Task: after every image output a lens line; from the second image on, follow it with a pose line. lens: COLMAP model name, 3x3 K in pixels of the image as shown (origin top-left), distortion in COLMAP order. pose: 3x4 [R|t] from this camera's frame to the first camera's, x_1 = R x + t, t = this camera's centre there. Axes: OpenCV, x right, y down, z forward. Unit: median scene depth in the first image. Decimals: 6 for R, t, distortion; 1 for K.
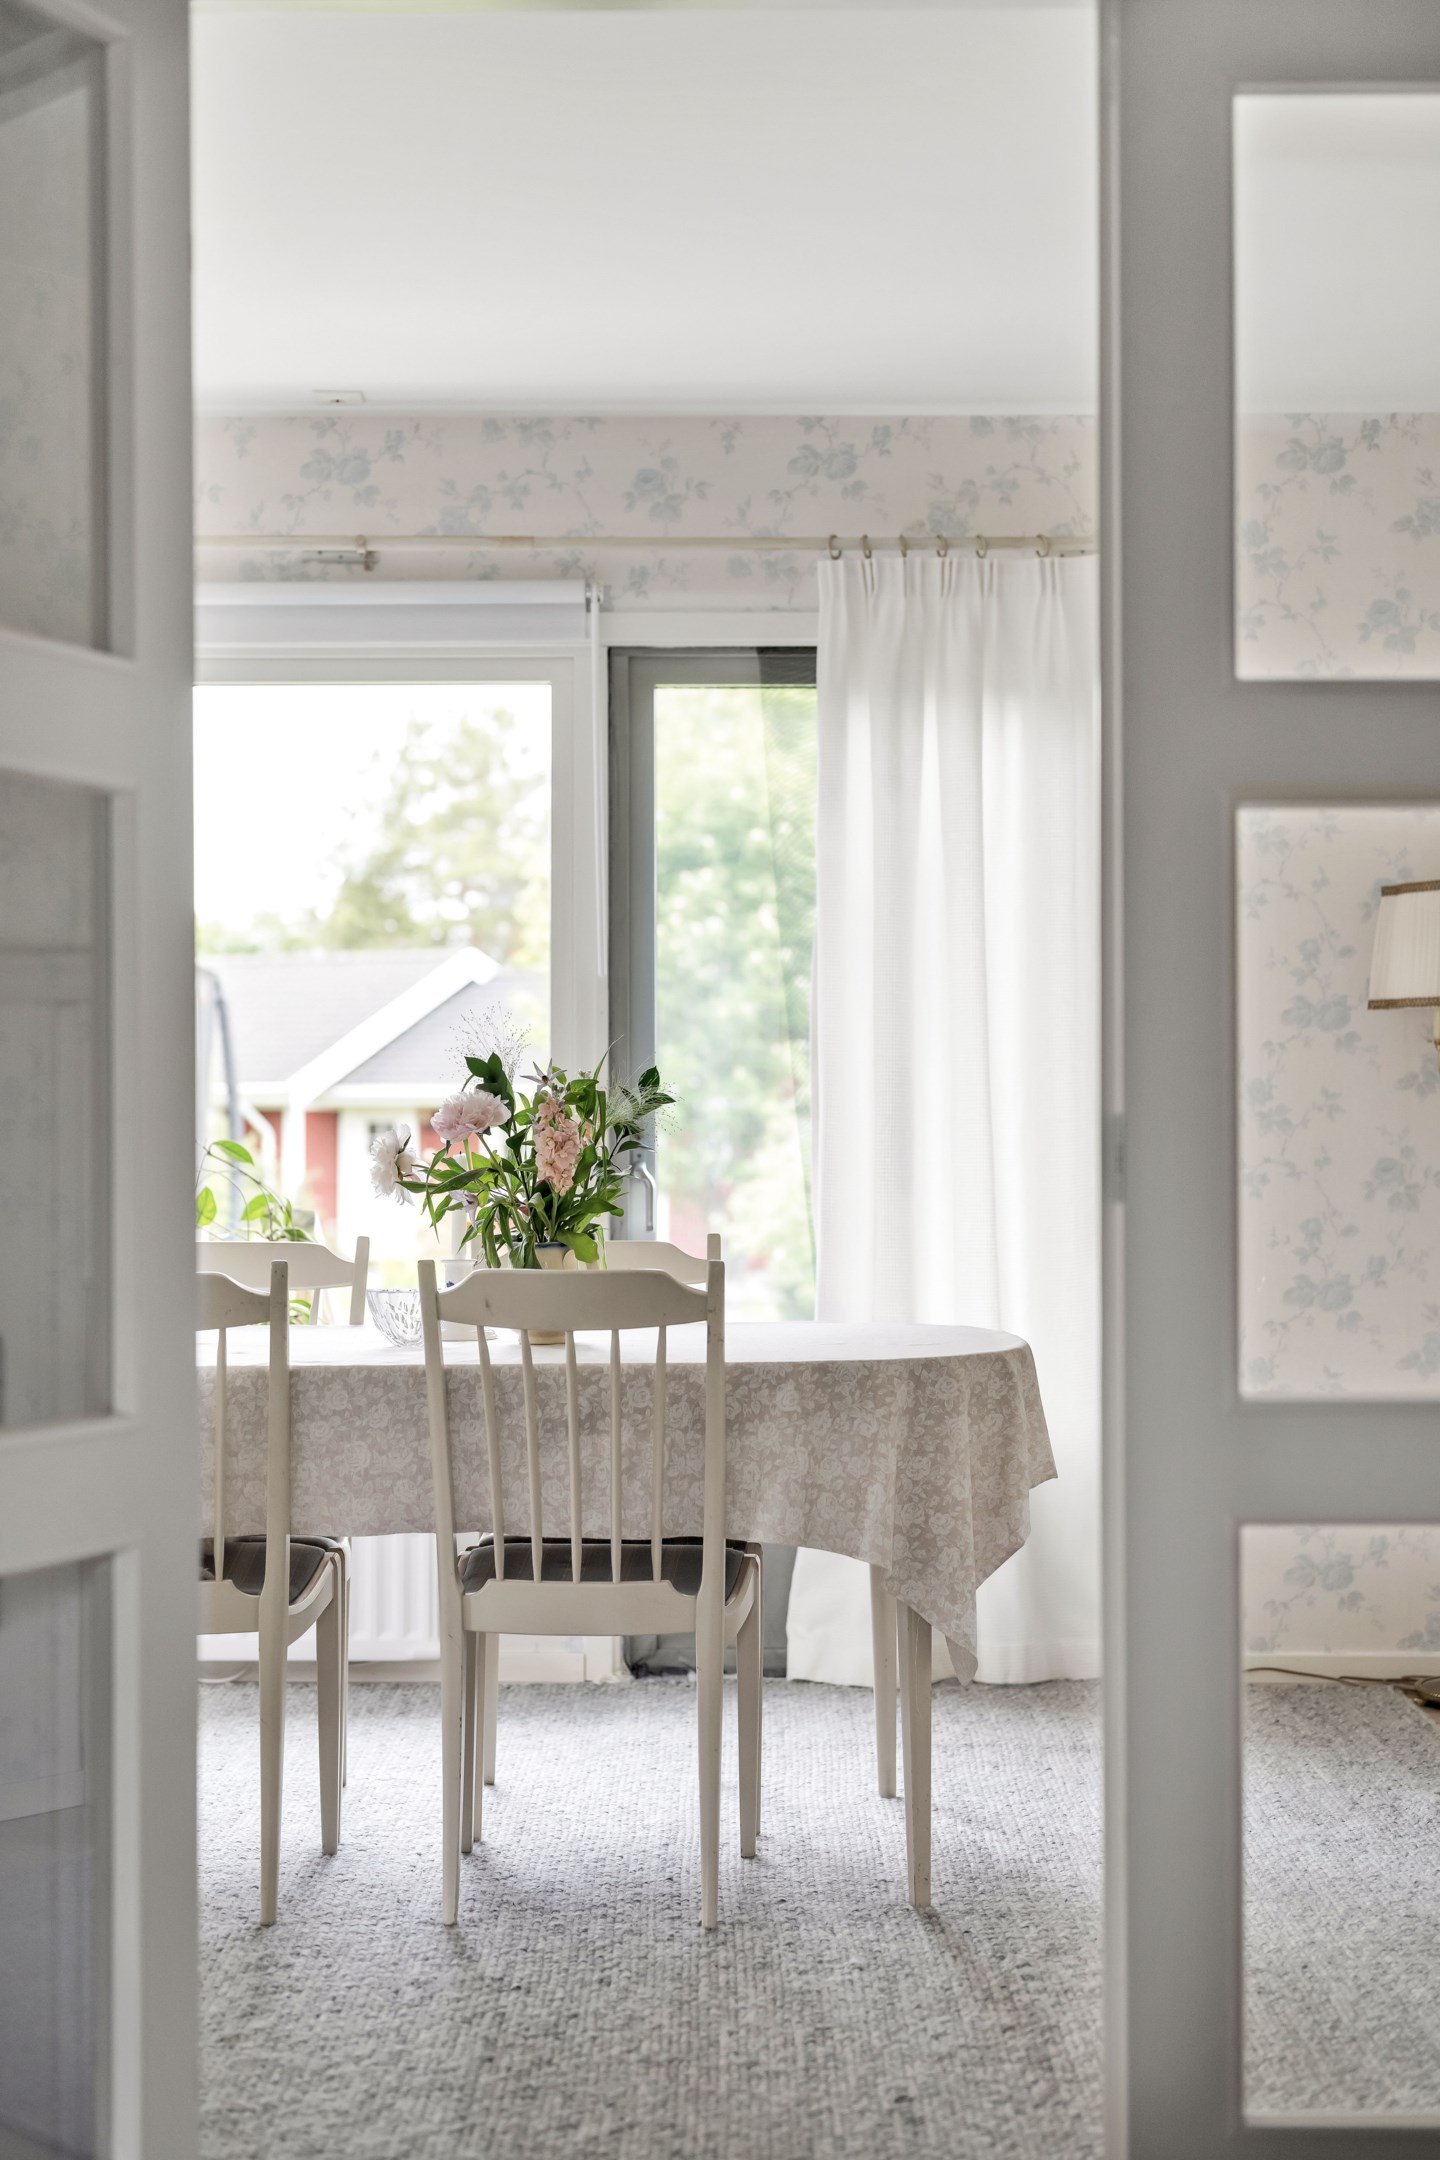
lens RADIAL K [[3339.4, 0, 720.0], [0, 3339.4, 1080.0], [0, 0, 1]] dist [0.002118, -0.001753]
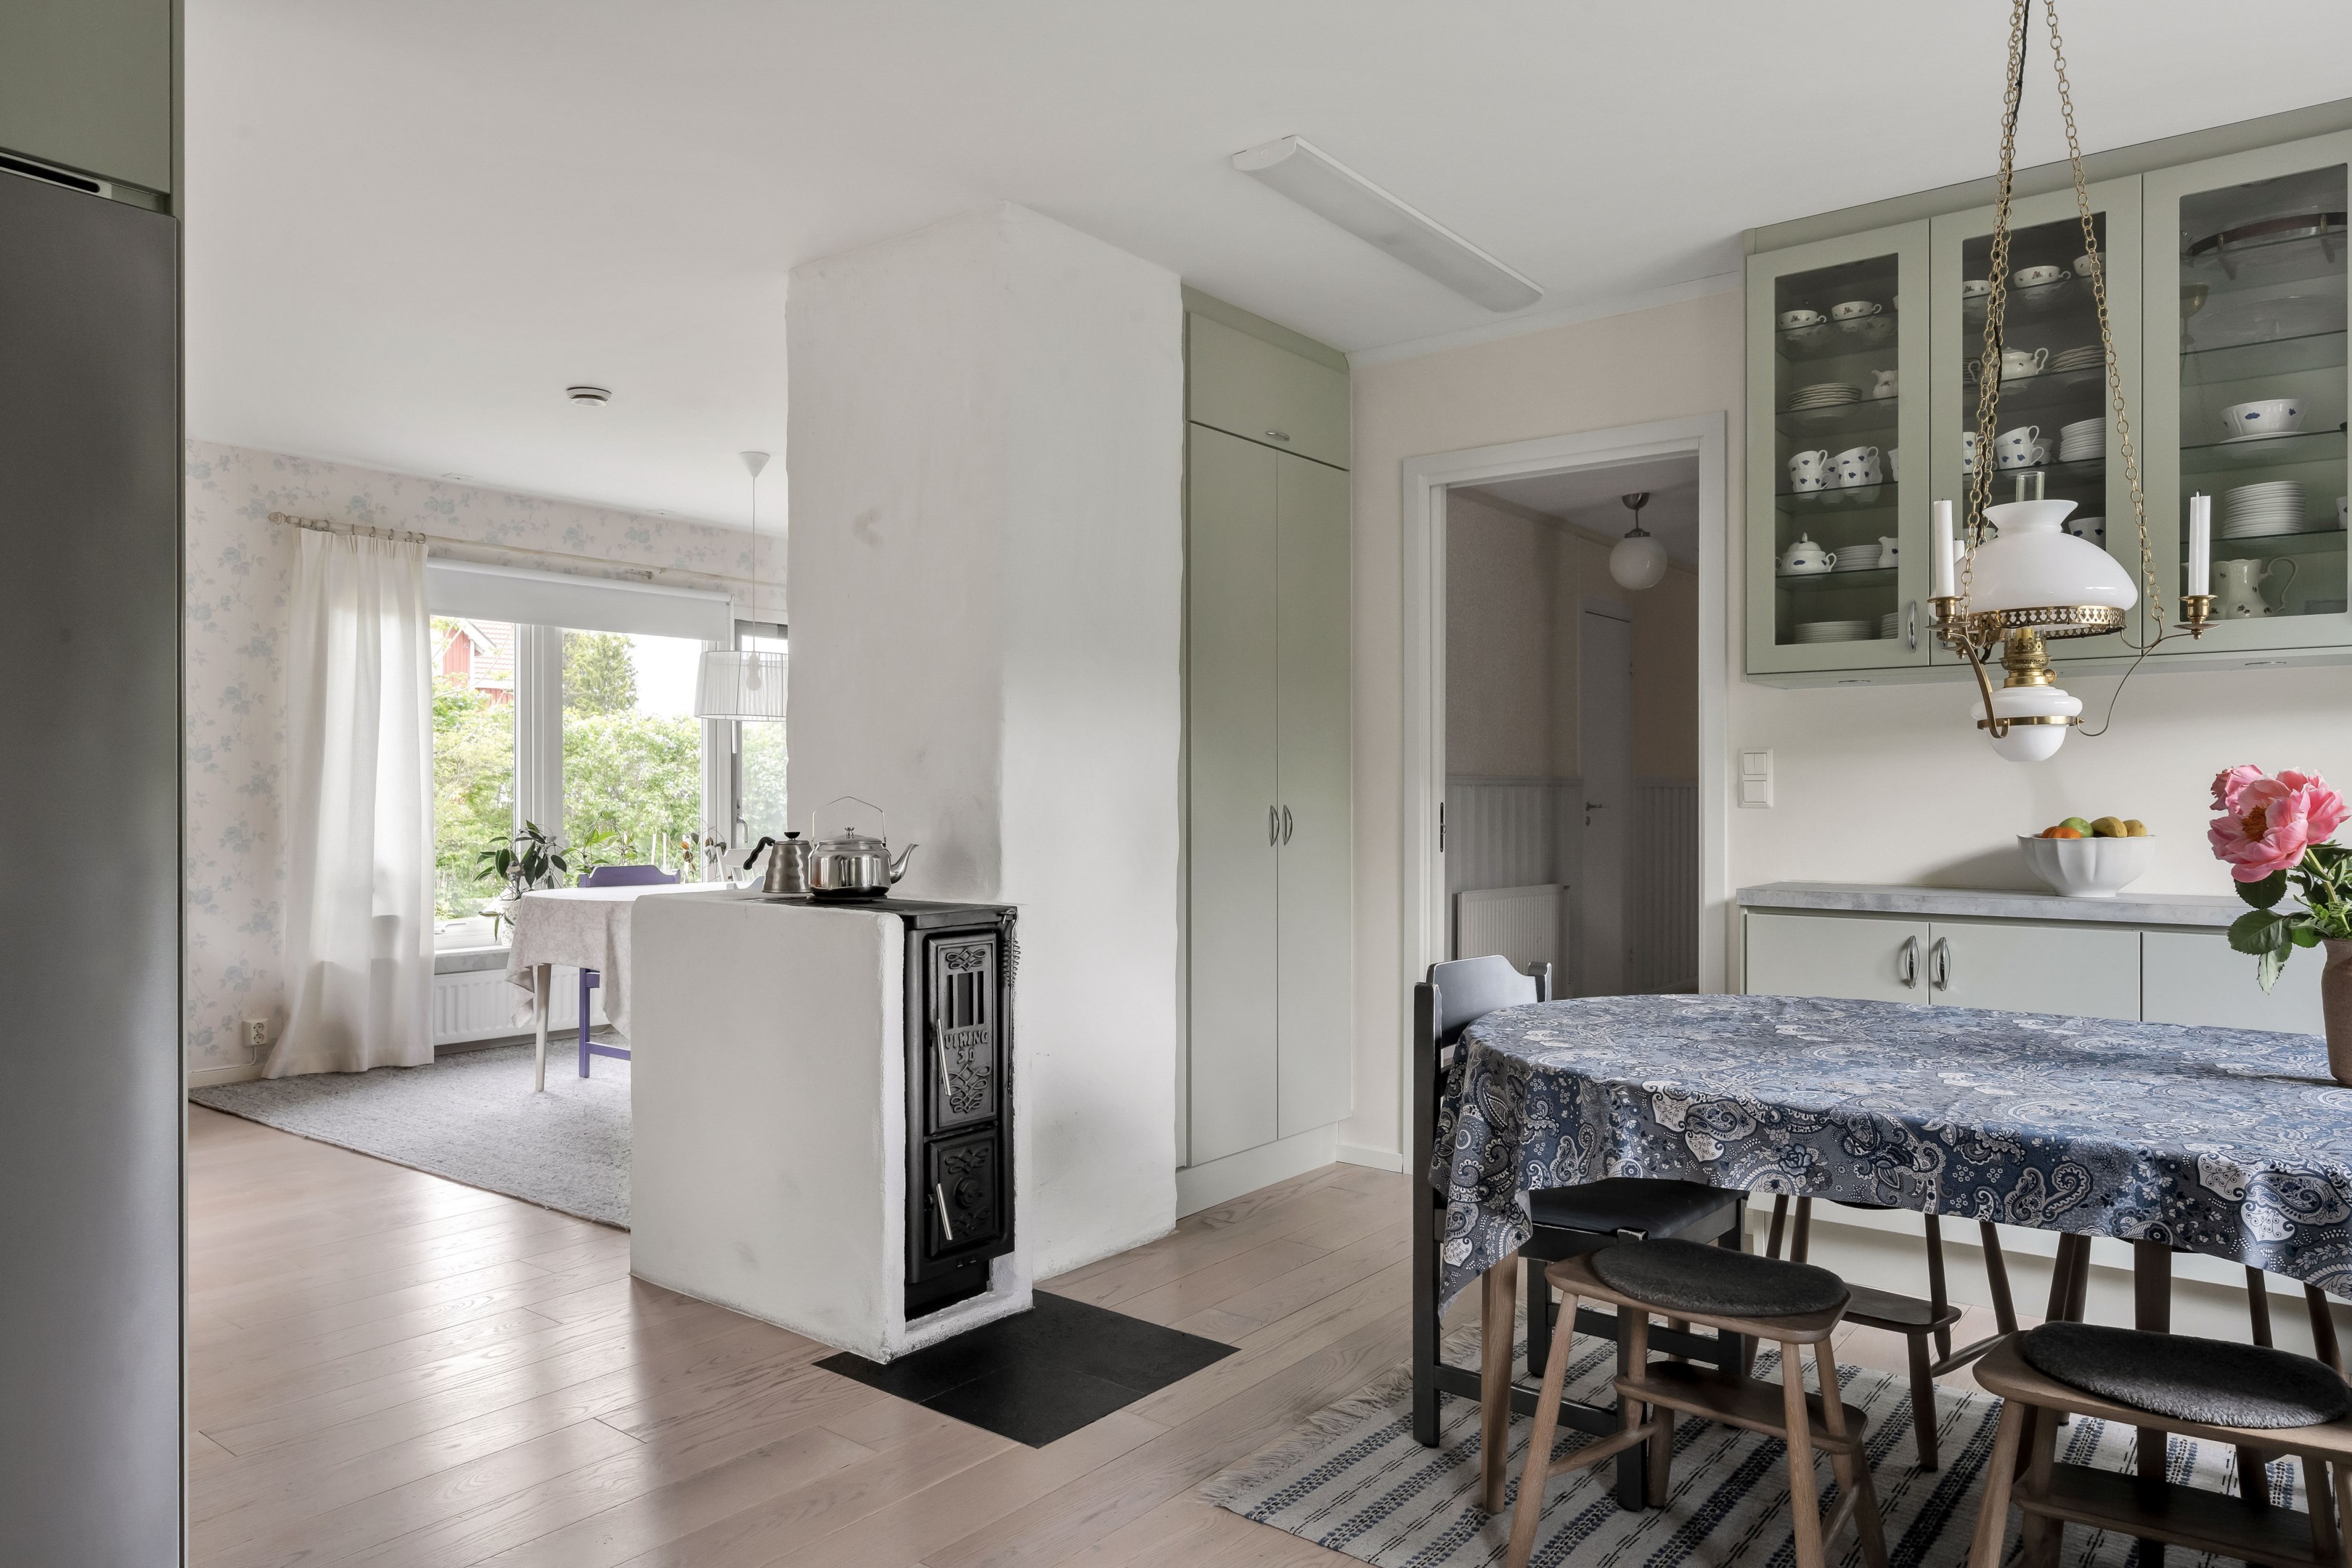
lens RADIAL K [[1534.1, 0, 1176.0], [0, 1534.1, 784.0], [0, 0, 1]] dist [0.000070, -0.000415]
pose [[0.606201, 0.009204, 0.795258, -0.625924], [-0.005744, 0.999958, -0.007194, 0.004634], [-0.795291, -0.000207, 0.606228, -0.001722]]
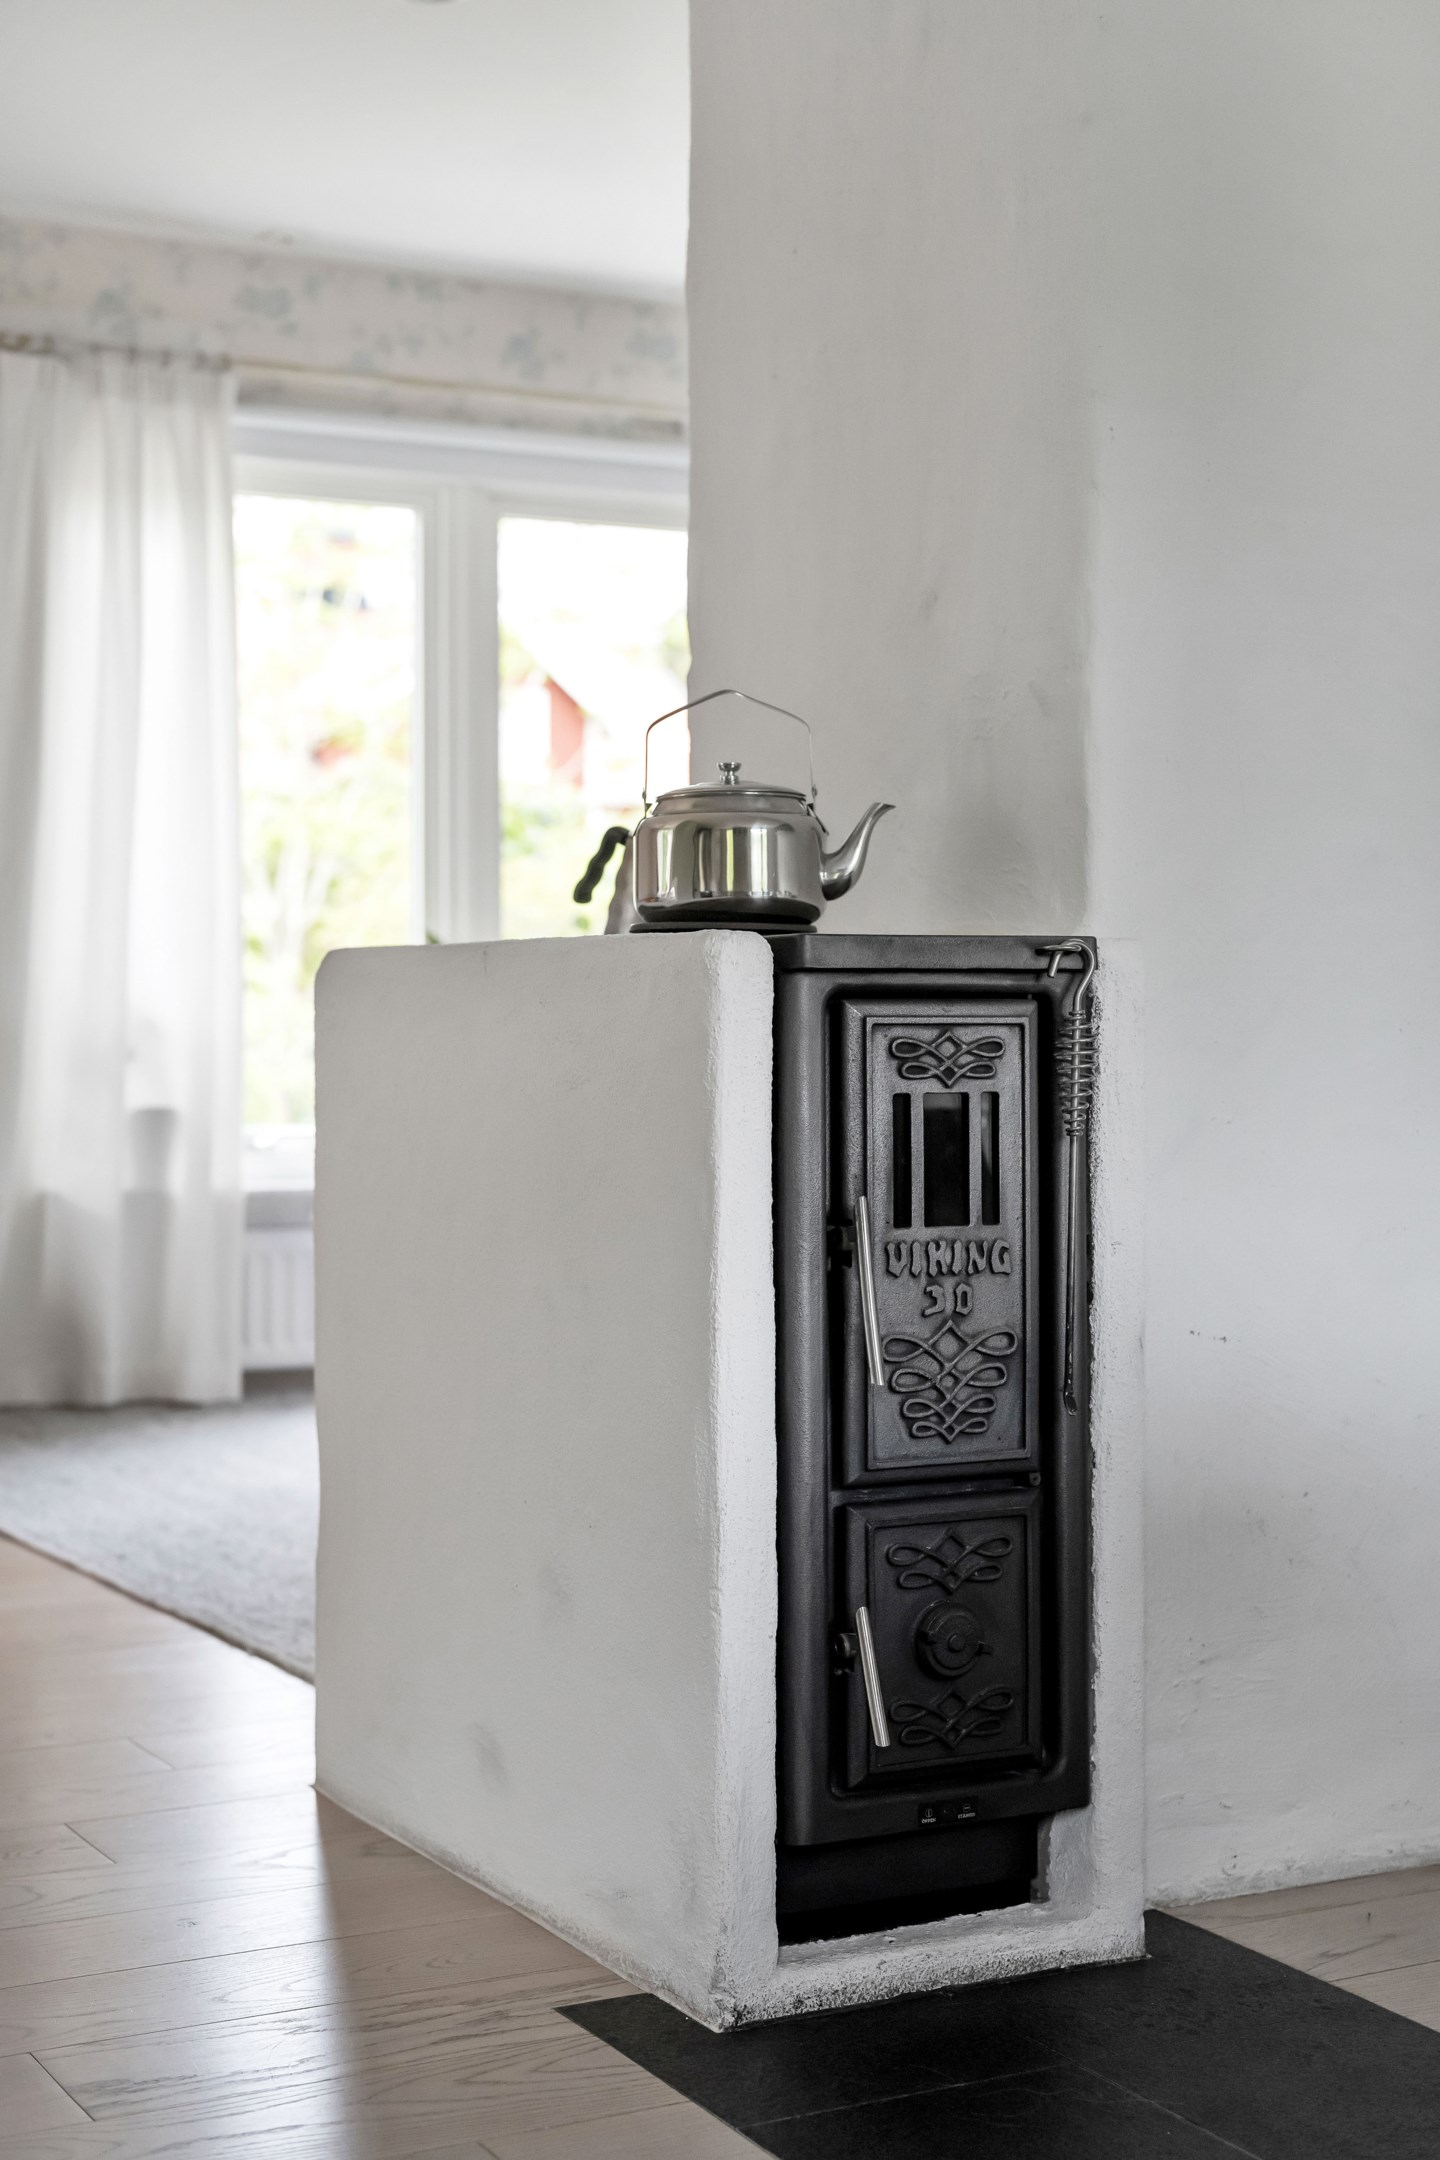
lens RADIAL K [[3141.2, 0, 718.1], [0, 3141.2, 1090.9], [0, 0, 1]] dist [-0.000925, -0.014283]
pose [[0.866927, -0.010388, 0.498327, -0.506219], [-0.003880, 0.999612, 0.027589, 0.048652], [-0.498420, -0.025852, 0.866550, 0.016409]]
